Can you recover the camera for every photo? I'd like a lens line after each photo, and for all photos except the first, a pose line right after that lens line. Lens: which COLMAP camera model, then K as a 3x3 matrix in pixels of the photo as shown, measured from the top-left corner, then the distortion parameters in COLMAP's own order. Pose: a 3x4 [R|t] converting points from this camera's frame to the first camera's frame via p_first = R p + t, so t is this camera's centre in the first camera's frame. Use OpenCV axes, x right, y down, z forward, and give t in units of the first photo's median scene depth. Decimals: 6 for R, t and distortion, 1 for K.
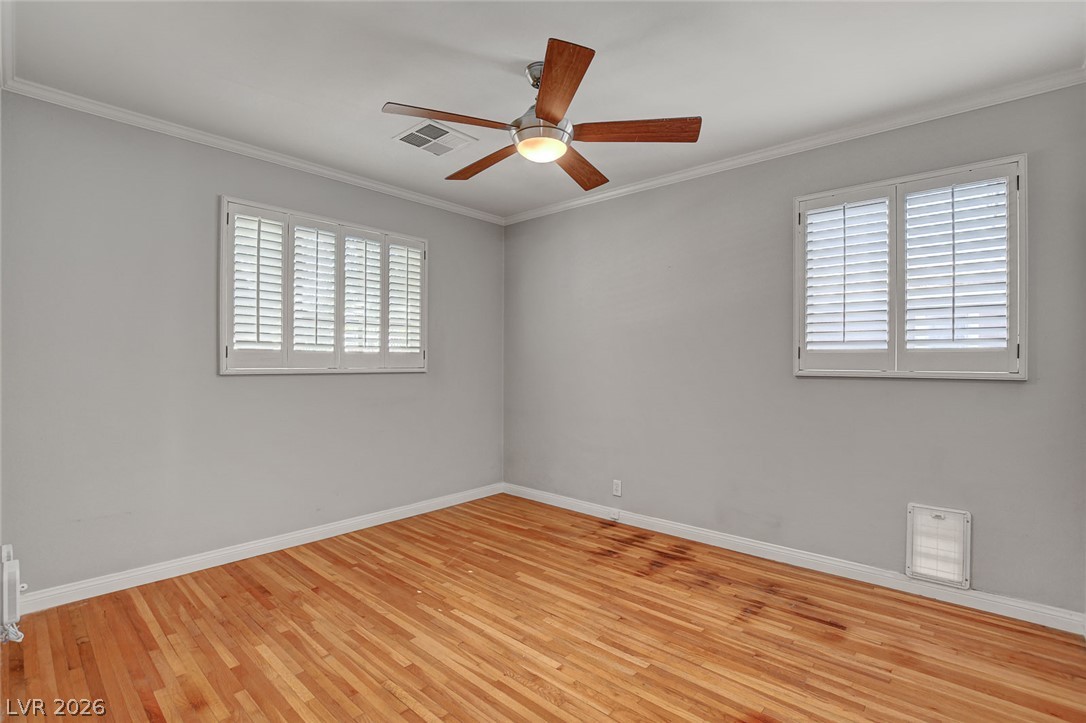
lens RADIAL K [[495.8, 0, 543.0], [0, 495.8, 361.5], [0, 0, 1]] dist [-0.003035, -0.000456]
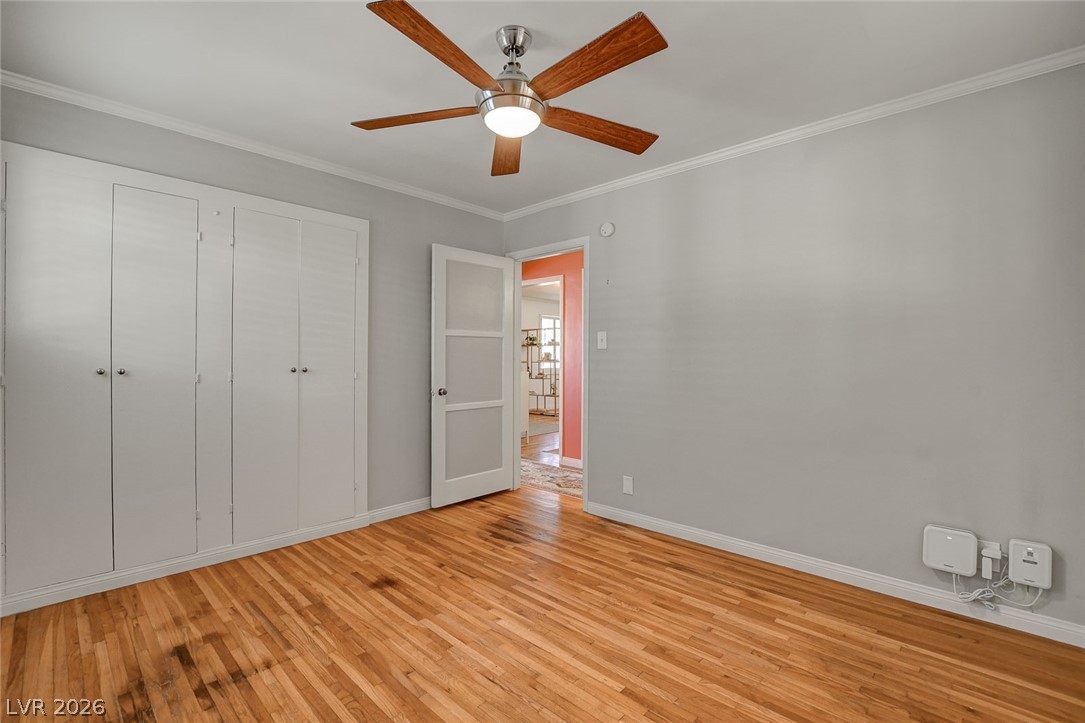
lens RADIAL K [[495.3, 0, 542.5], [0, 495.3, 361.5], [0, 0, 1]] dist [-0.003035, -0.000456]
pose [[-0.999699, -0.007568, 0.023328, -0.085623], [-0.007338, 0.999924, 0.009951, -0.002409], [-0.023401, 0.009776, -0.999678, 1.997525]]
